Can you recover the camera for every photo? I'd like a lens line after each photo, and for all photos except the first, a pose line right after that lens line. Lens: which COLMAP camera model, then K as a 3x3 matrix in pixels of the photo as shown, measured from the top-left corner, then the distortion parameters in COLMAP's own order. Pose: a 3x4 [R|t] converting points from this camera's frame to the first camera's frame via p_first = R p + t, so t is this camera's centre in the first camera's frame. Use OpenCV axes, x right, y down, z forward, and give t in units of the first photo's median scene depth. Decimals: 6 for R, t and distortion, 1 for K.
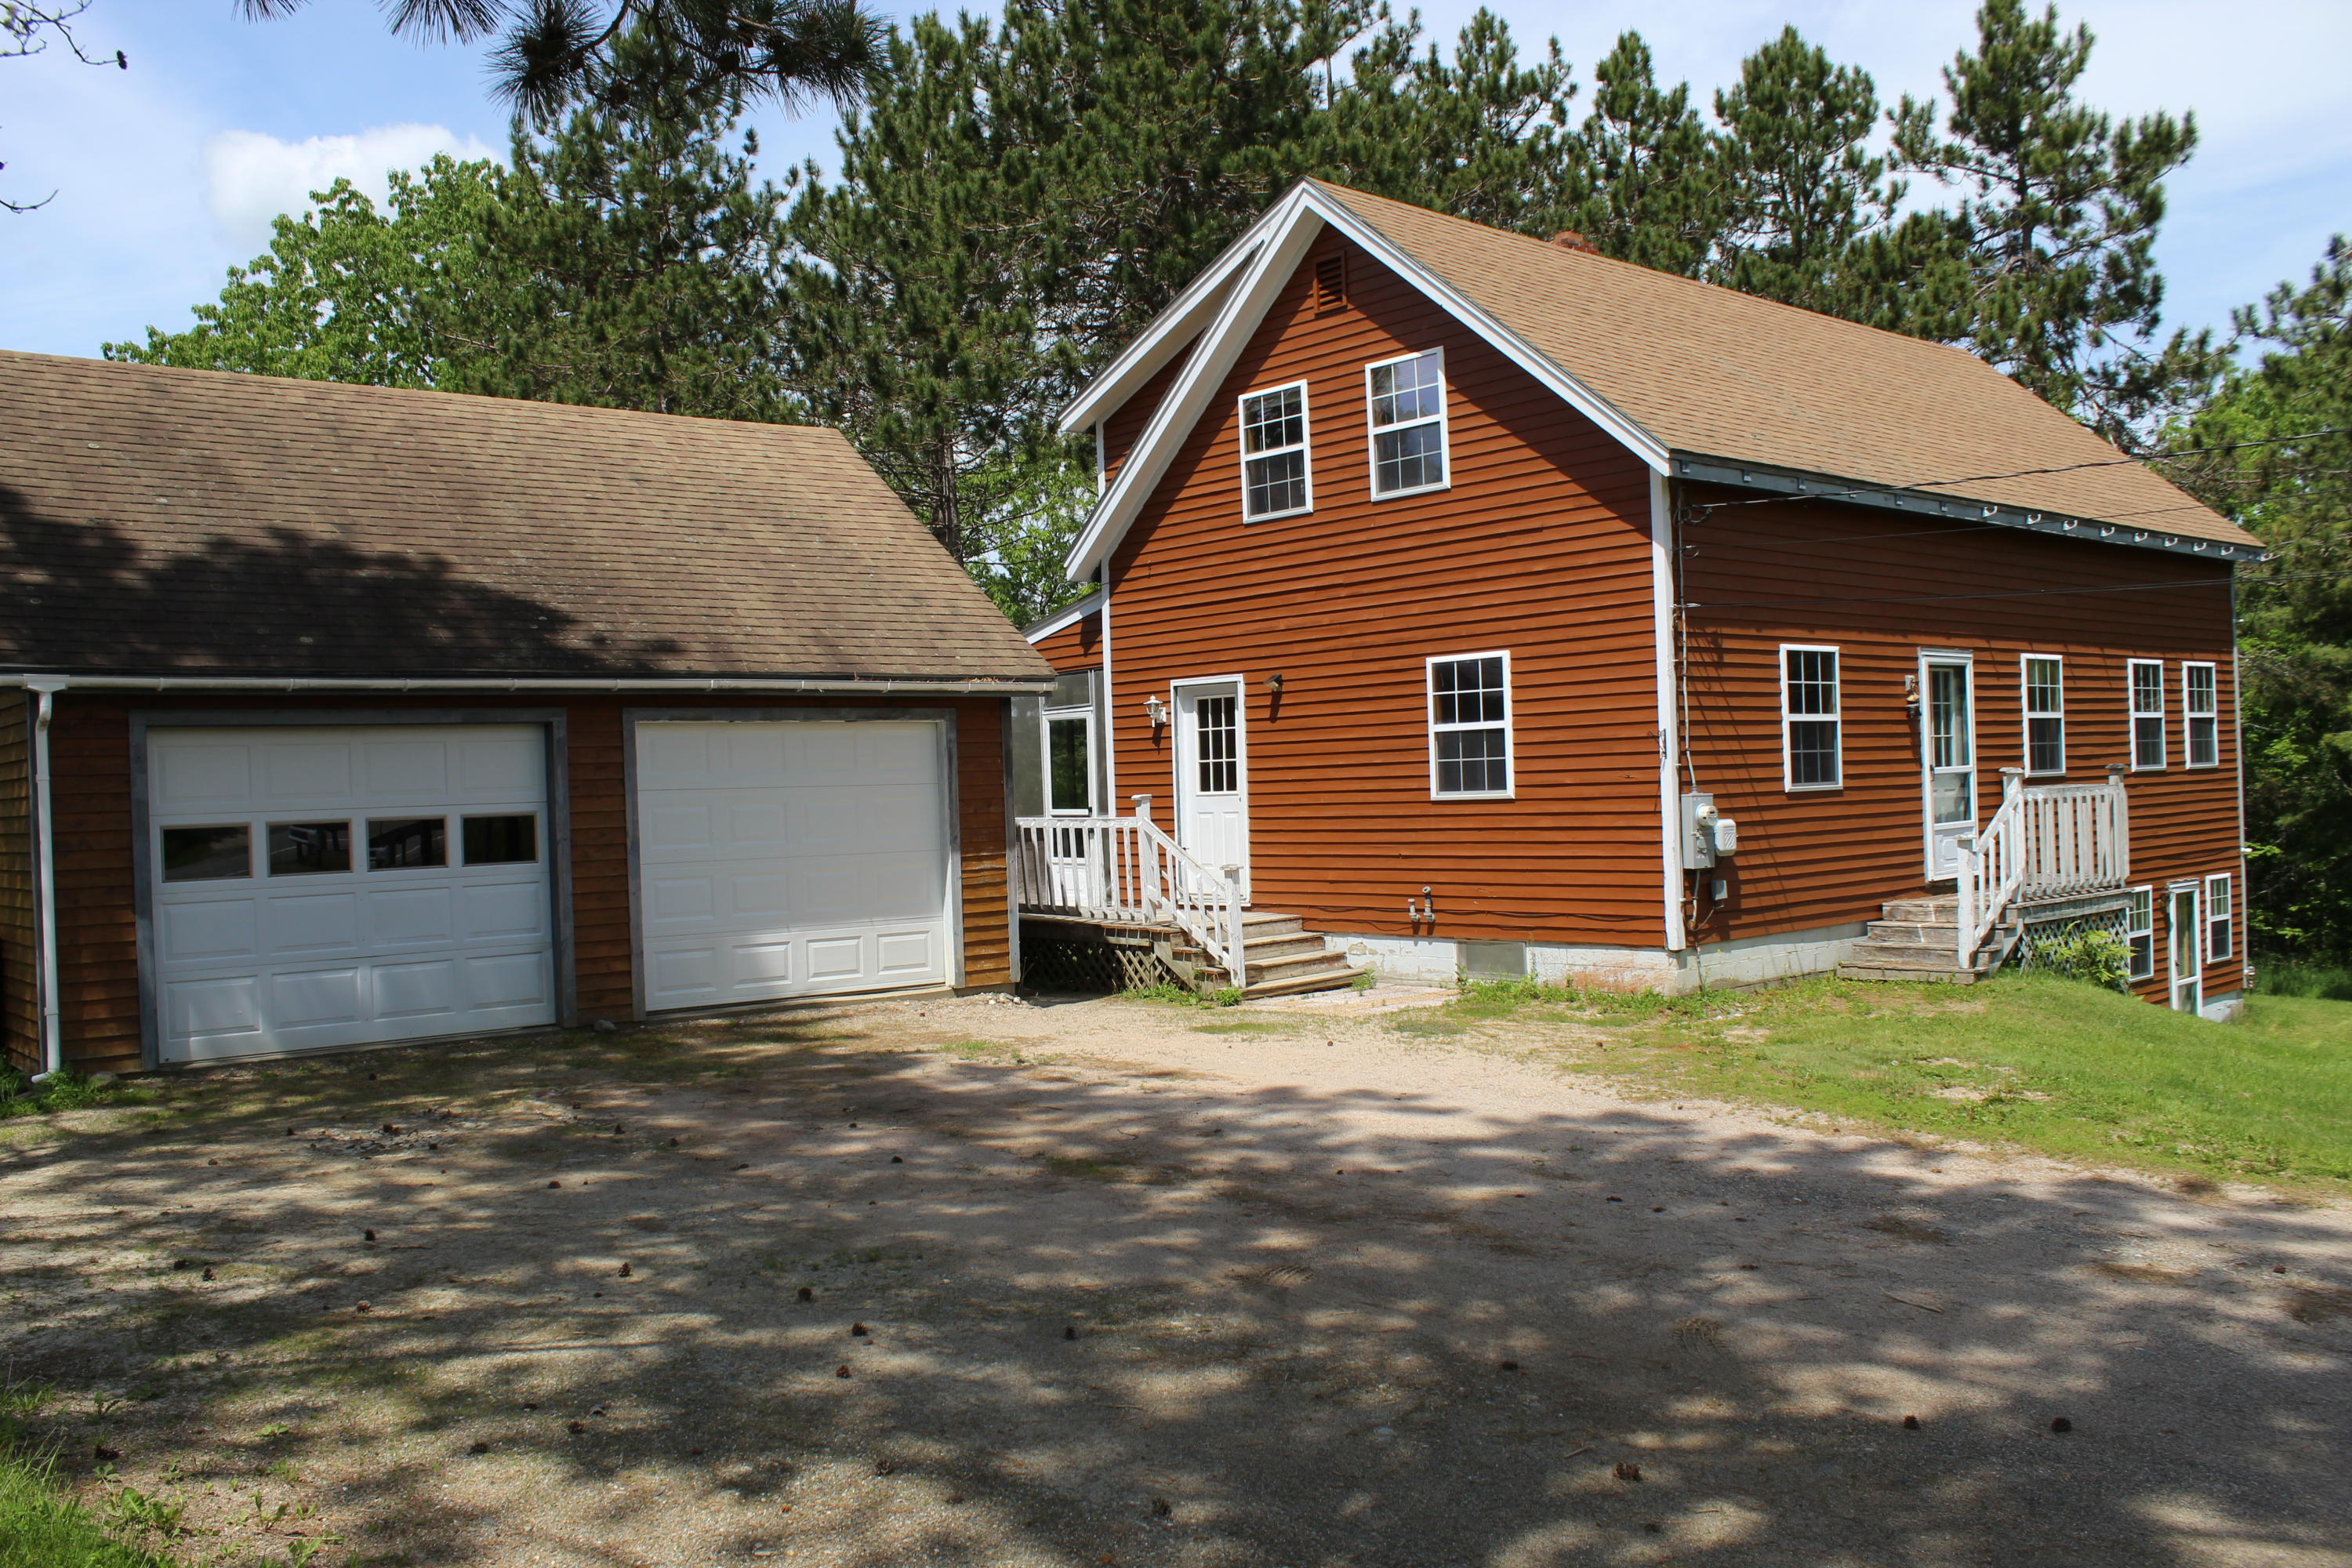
lens RADIAL K [[1969.8, 0, 1172.6], [0, 1969.8, 794.6], [0, 0, 1]] dist [-0.184936, 0.187327]
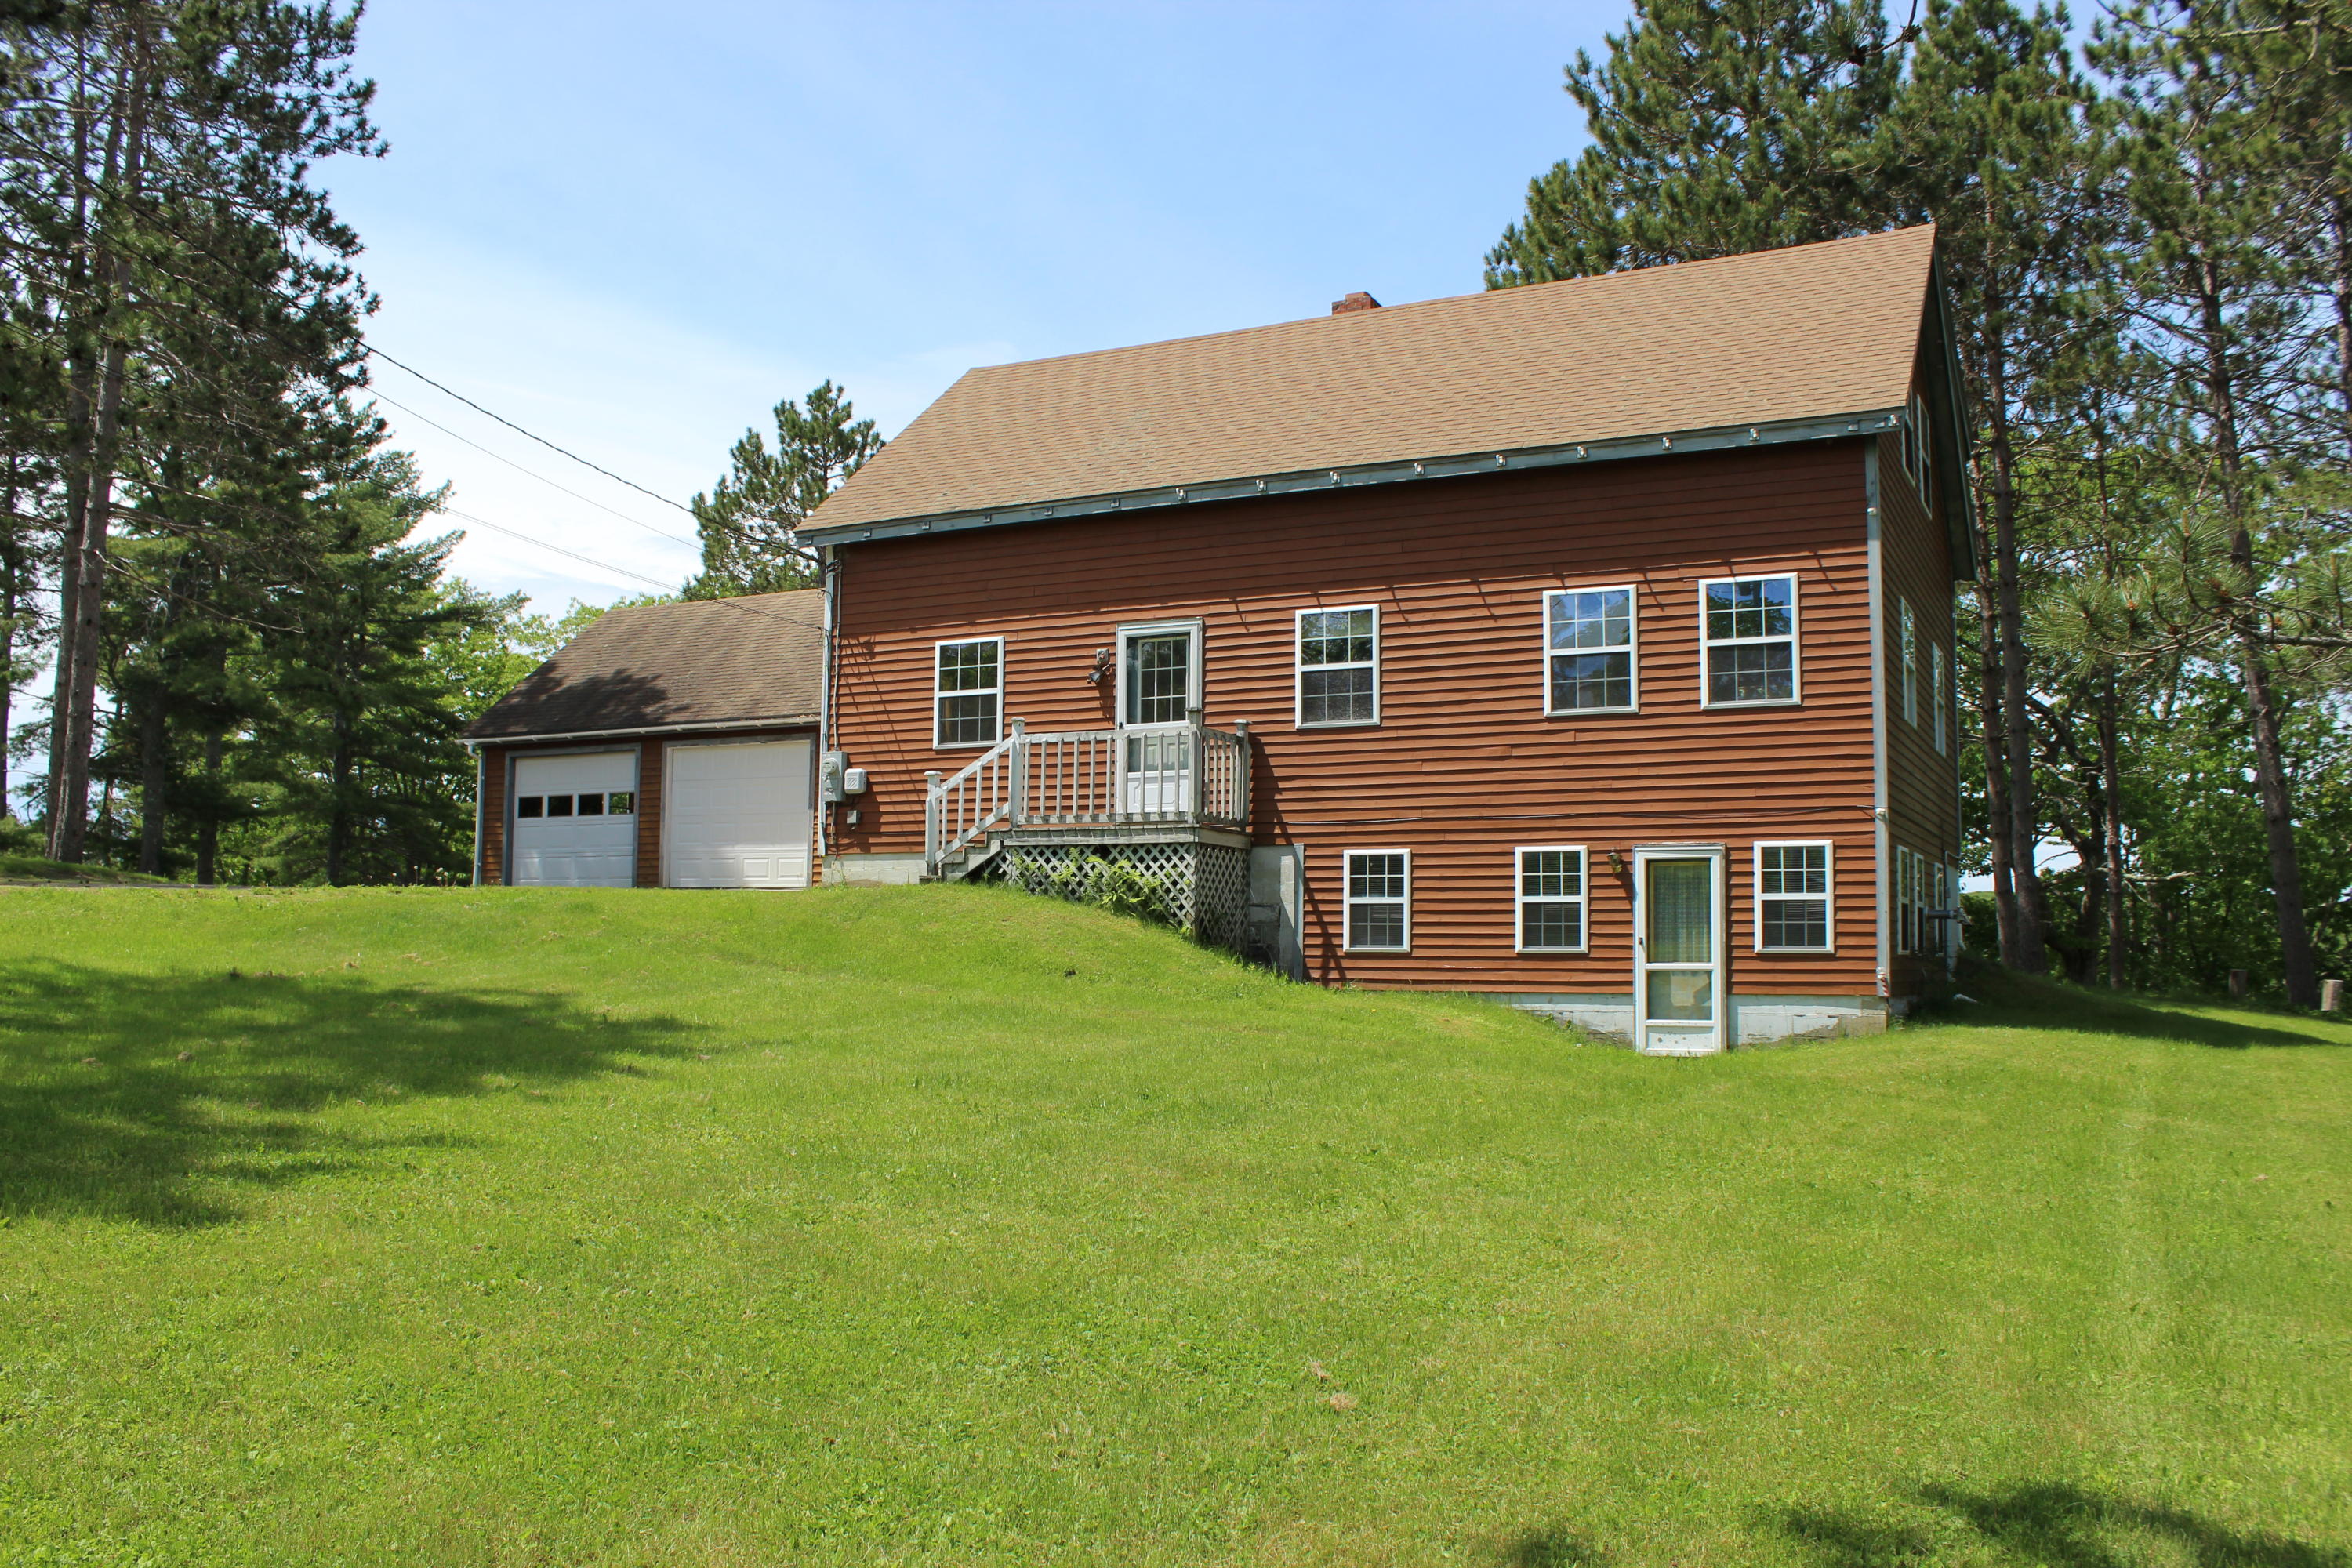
lens RADIAL K [[1969.8, 0, 1172.6], [0, 1969.8, 794.6], [0, 0, 1]] dist [-0.184936, 0.187327]
pose [[0.370791, -0.042922, -0.927724, 1.548699], [-0.026816, 0.998020, -0.056892, 0.097559], [0.928329, 0.045973, 0.368906, 0.603806]]
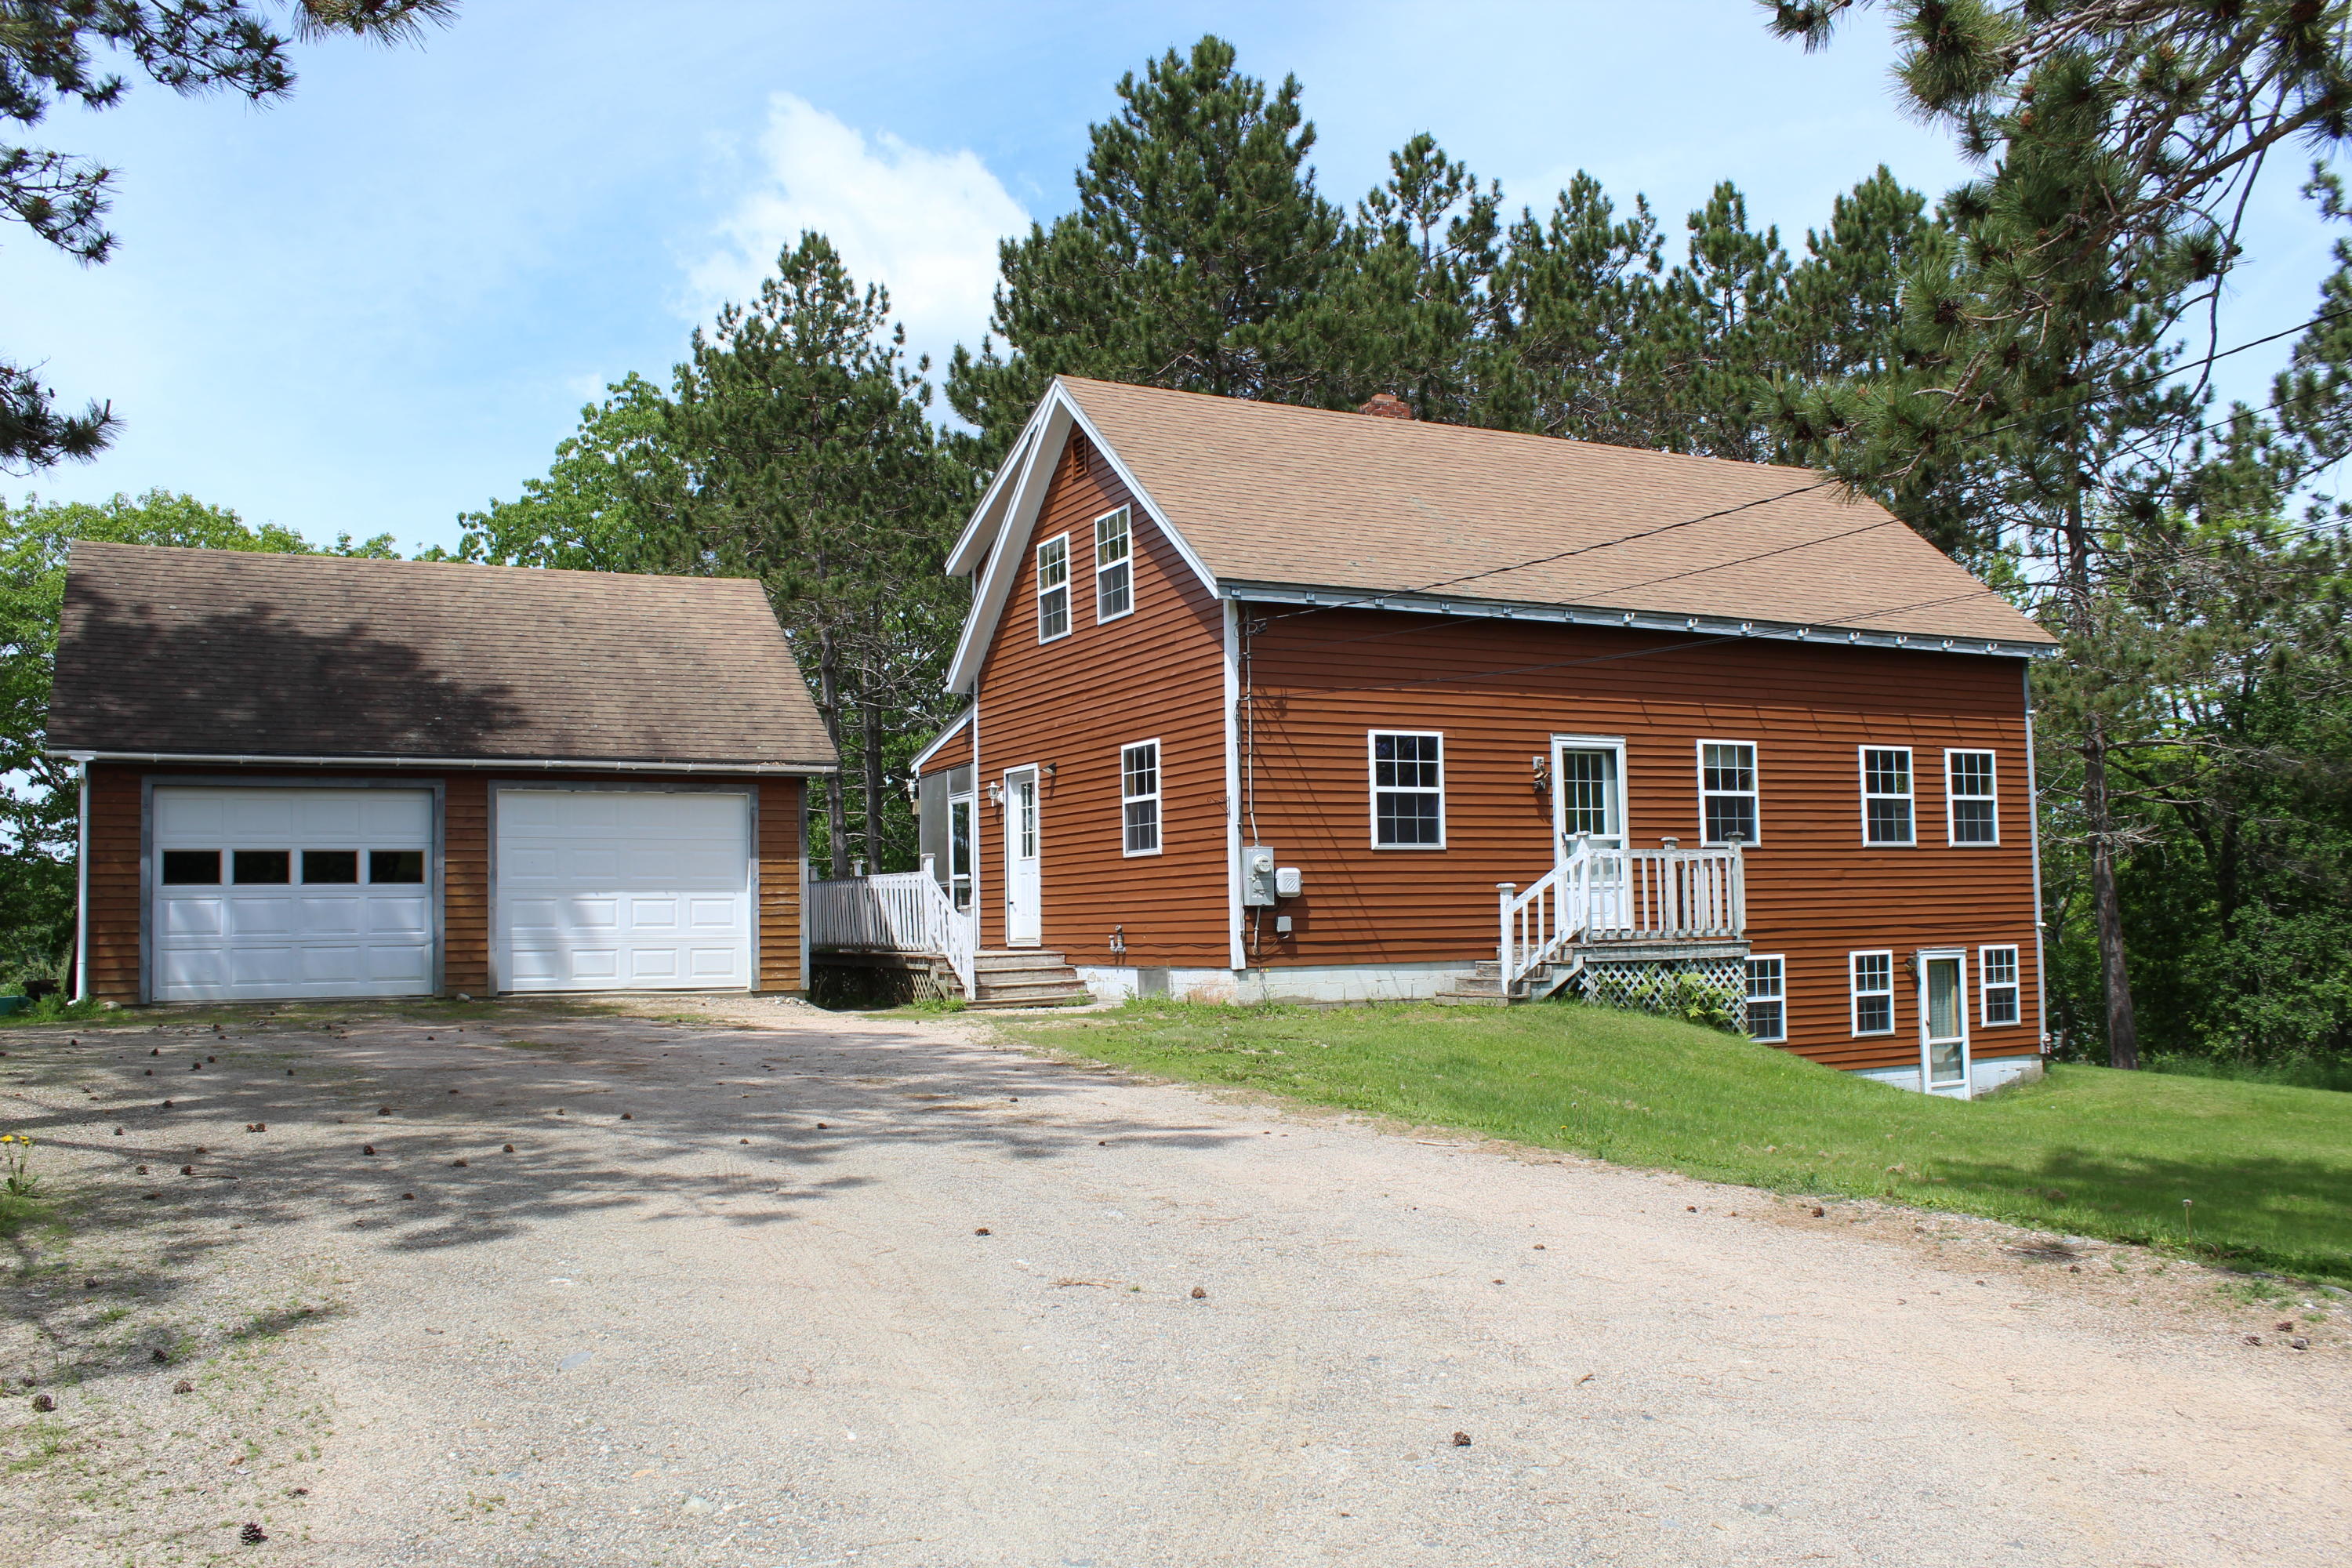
lens RADIAL K [[1969.8, 0, 1172.6], [0, 1969.8, 794.6], [0, 0, 1]] dist [-0.184936, 0.187327]
pose [[0.971949, -0.001817, -0.235184, 0.454593], [-0.013654, 0.997848, -0.064137, 0.042792], [0.234795, 0.065549, 0.969832, -0.228963]]
